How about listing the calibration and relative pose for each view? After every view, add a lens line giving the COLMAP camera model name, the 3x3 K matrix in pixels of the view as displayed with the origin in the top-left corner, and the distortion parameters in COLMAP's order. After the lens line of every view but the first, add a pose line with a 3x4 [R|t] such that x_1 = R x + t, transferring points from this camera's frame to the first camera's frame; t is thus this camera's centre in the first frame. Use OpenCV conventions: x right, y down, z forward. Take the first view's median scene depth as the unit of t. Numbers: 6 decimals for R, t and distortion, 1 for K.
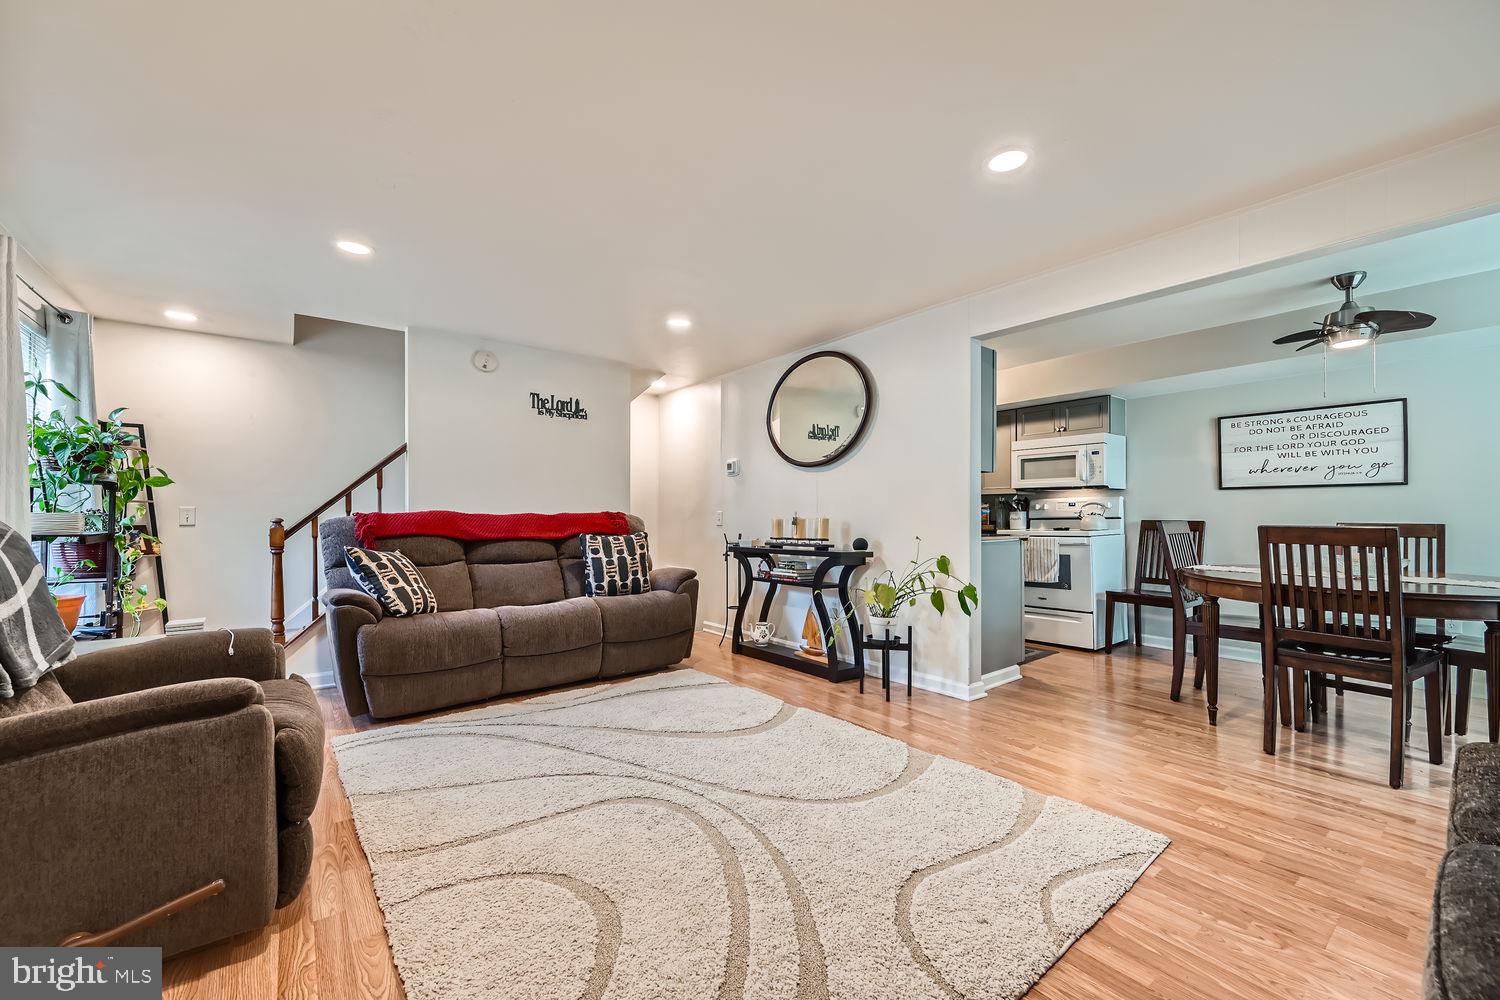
lens RADIAL K [[598.0, 0, 746.9], [0, 598.0, 507.6], [0, 0, 1]] dist [-0.002887, 0.000045]
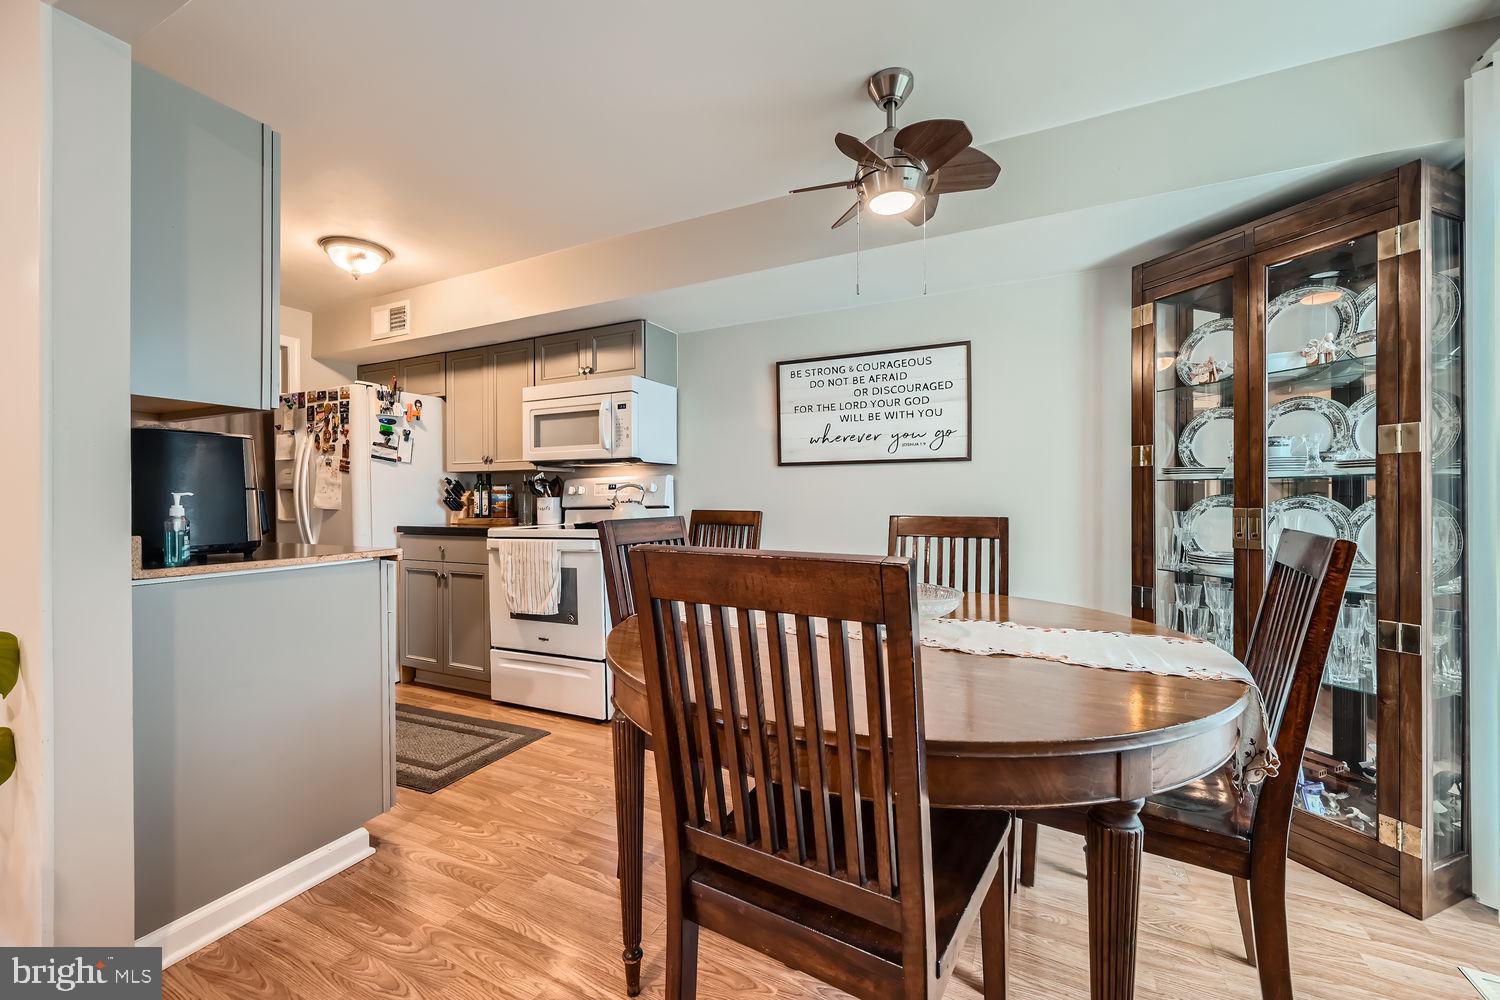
lens RADIAL K [[598.0, 0, 750.2], [0, 598.0, 499.4], [0, 0, 1]] dist [-0.002887, 0.000045]
pose [[0.893955, -0.006387, 0.448112, 0.450593], [-0.000813, 0.999874, 0.015873, -0.002238], [-0.448157, -0.014554, 0.893837, 0.390024]]
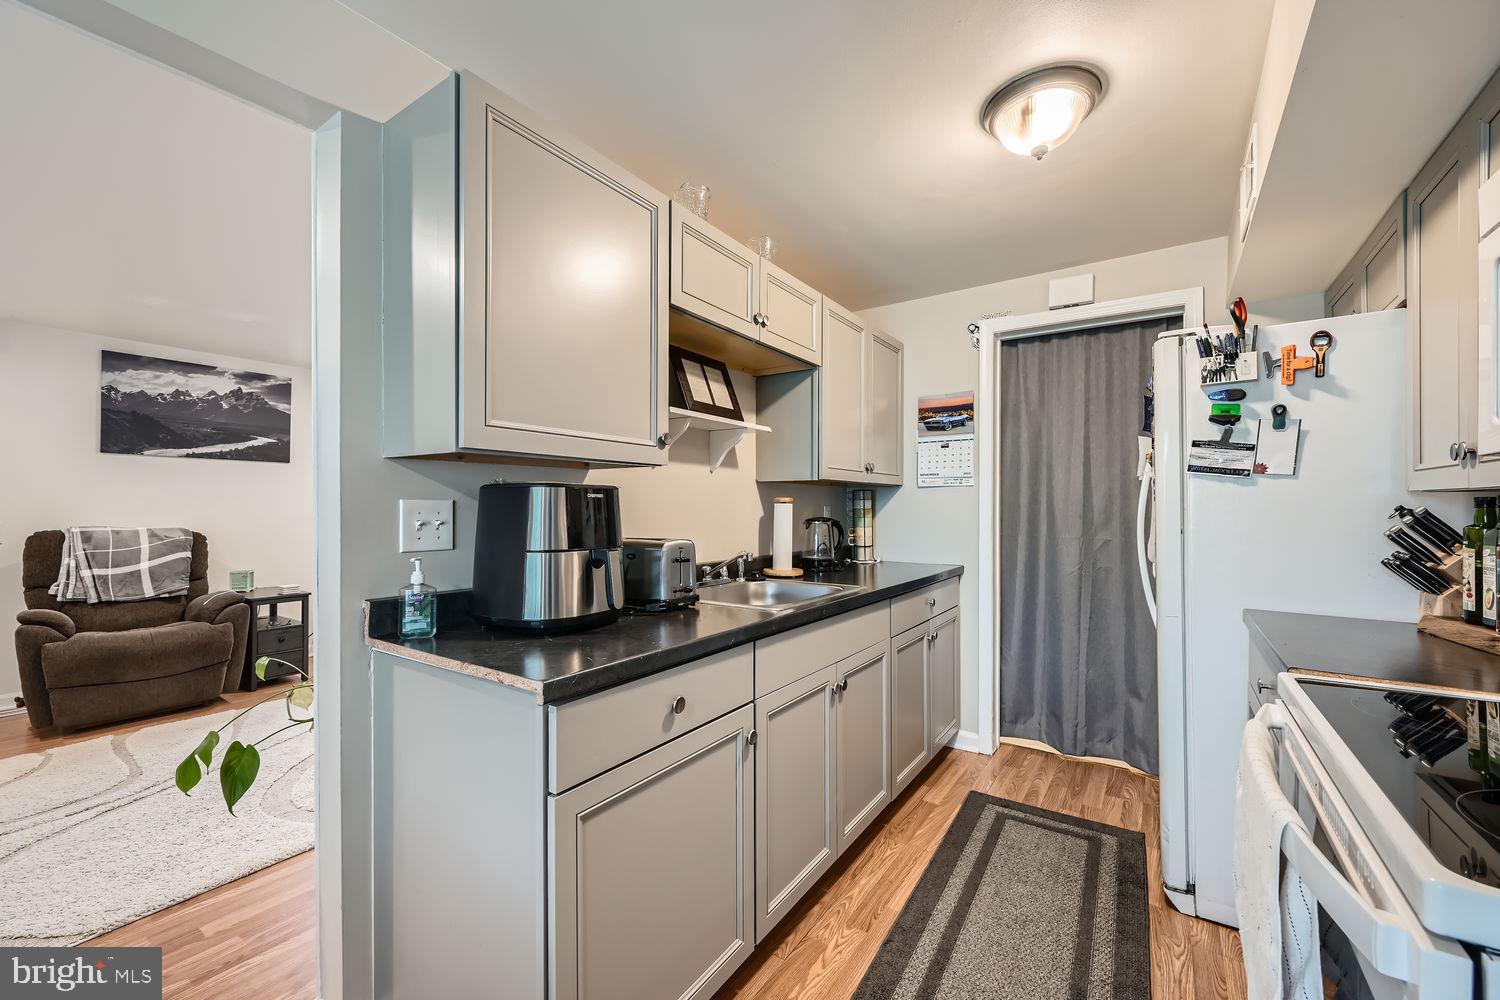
lens RADIAL K [[598.0, 0, 741.9], [0, 598.0, 506.1], [0, 0, 1]] dist [-0.002887, 0.000045]
pose [[0.307251, -0.000815, -0.951628, 0.652564], [0.012070, 0.999923, 0.003041, -0.024981], [0.951552, -0.012421, 0.307237, 0.894331]]
